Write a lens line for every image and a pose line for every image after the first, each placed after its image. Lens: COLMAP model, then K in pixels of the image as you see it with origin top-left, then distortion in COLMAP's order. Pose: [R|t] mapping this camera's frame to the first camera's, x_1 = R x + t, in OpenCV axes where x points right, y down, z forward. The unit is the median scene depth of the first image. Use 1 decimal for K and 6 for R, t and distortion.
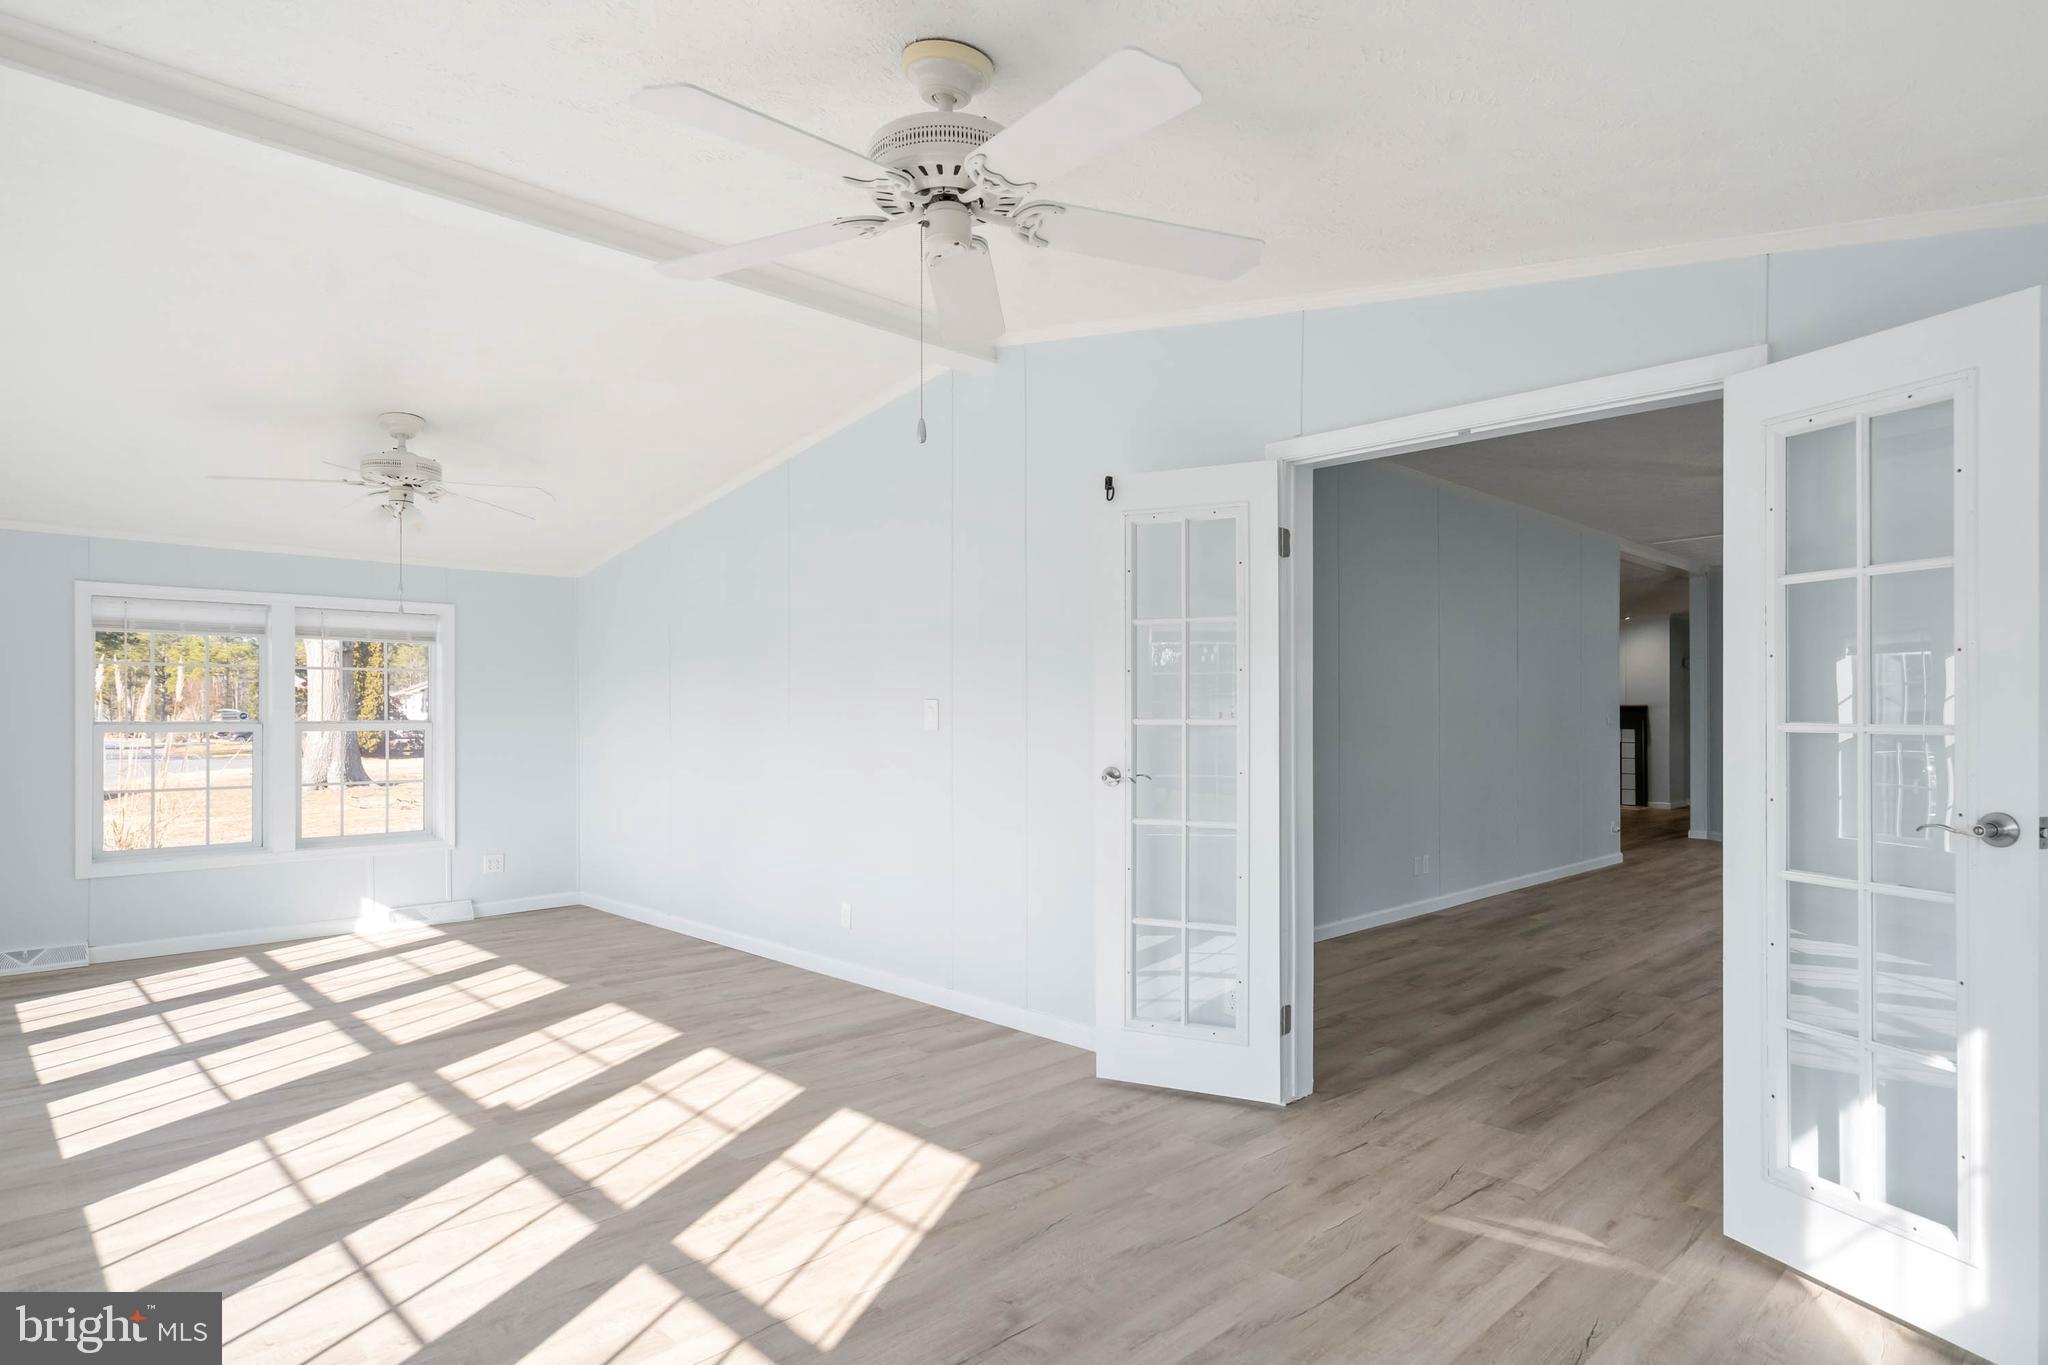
lens RADIAL K [[1126.0, 0, 1021.3], [0, 1126.0, 691.3], [0, 0, 1]] dist [-0.000182, 0.000419]
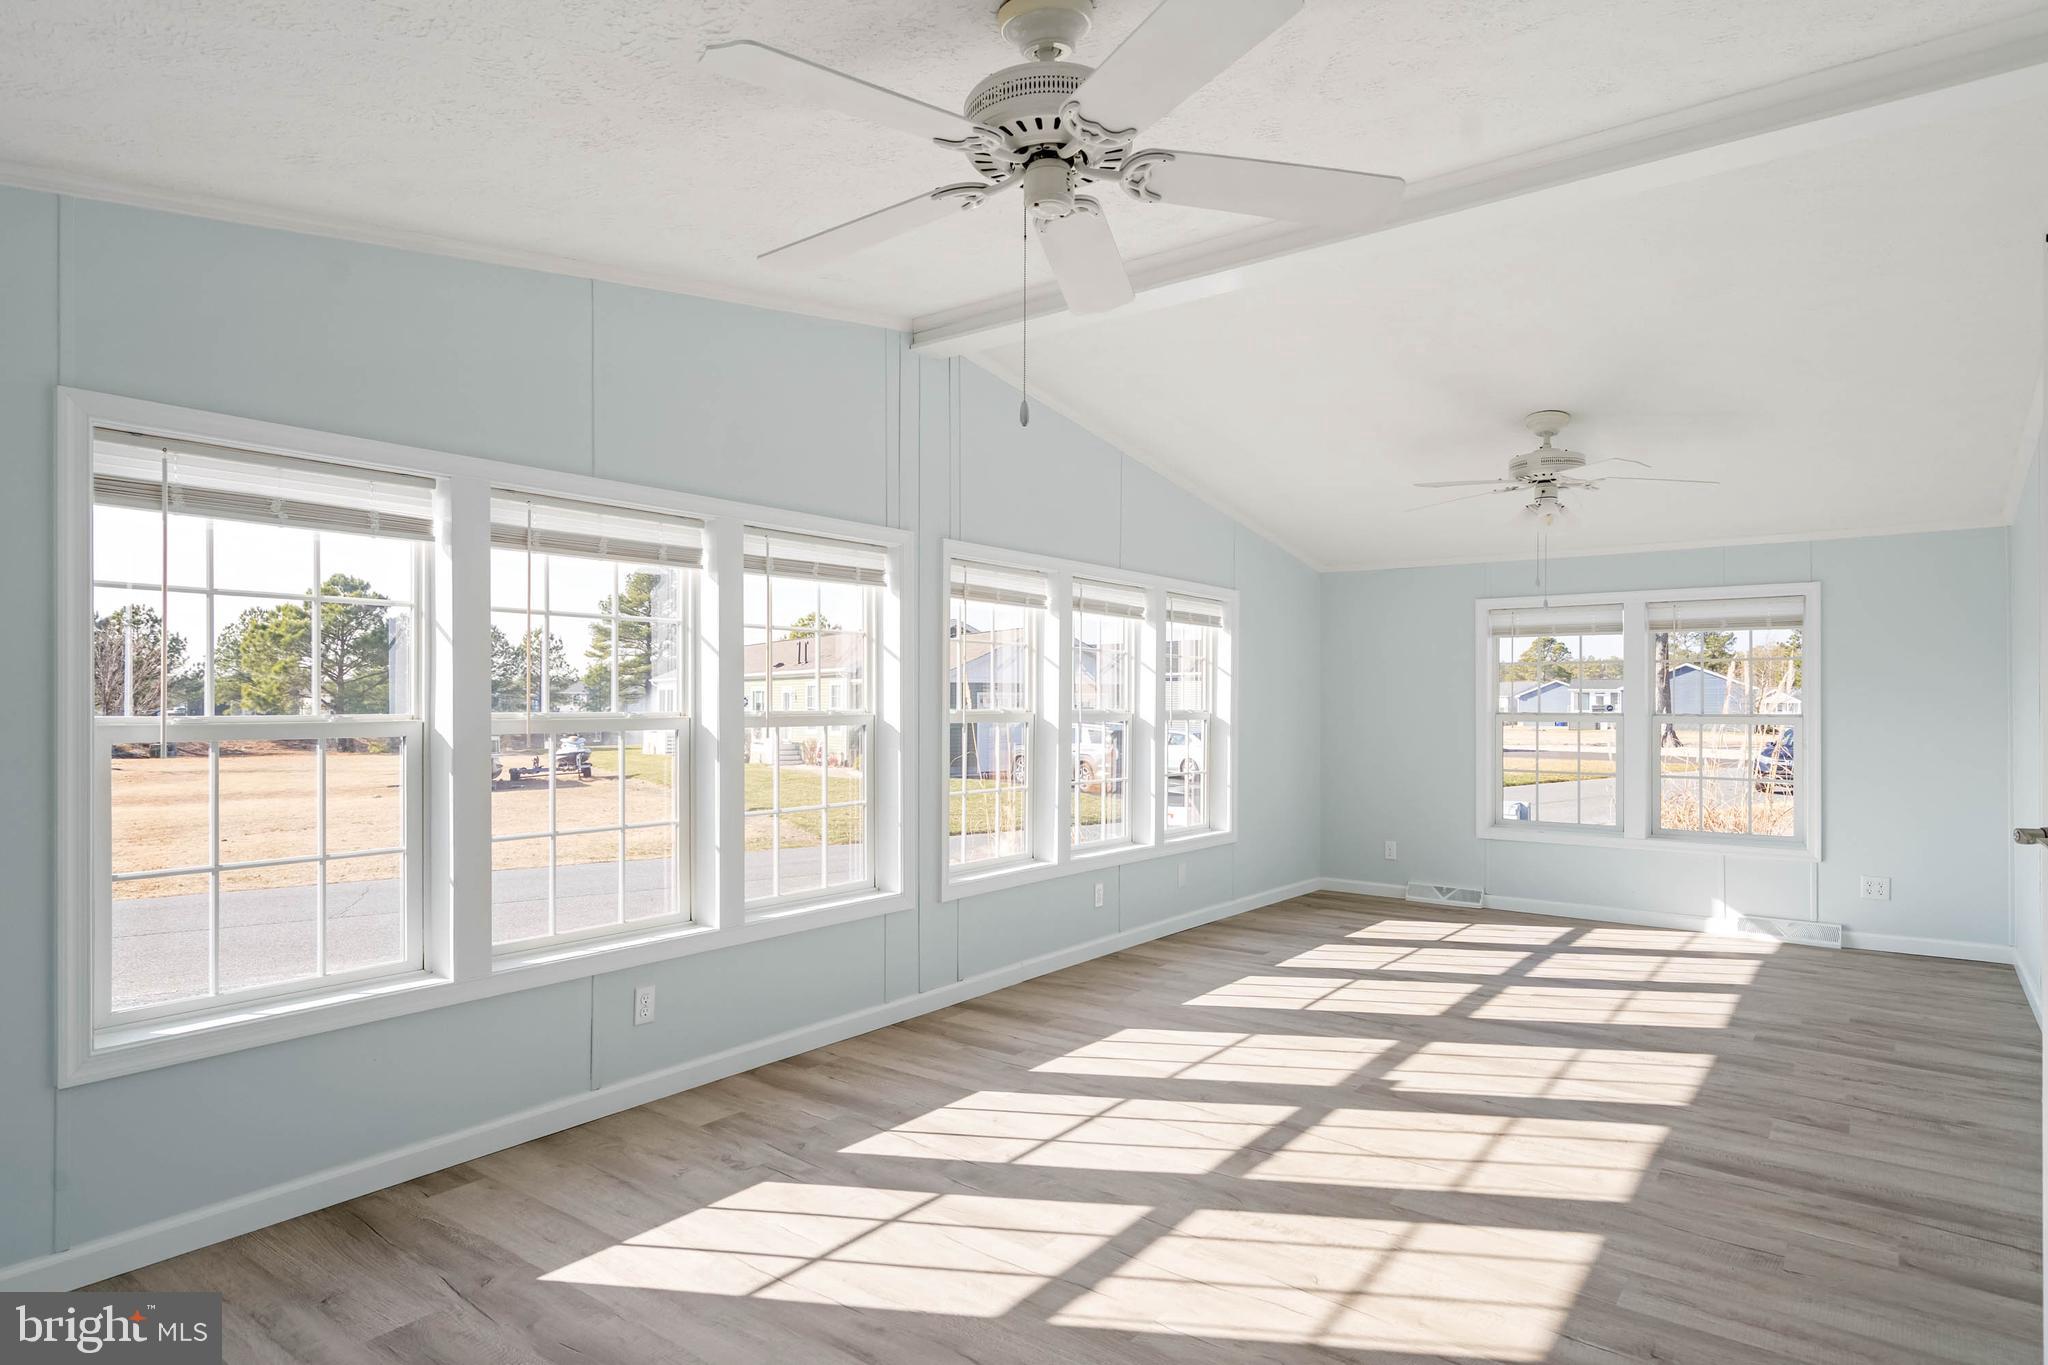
lens RADIAL K [[1126.0, 0, 1021.3], [0, 1126.0, 691.3], [0, 0, 1]] dist [-0.000182, 0.000419]
pose [[0.149094, -0.009149, -0.988781, 0.516985], [0.014477, 0.999870, -0.007069, 0.008955], [0.988717, -0.013261, 0.149207, 0.504329]]
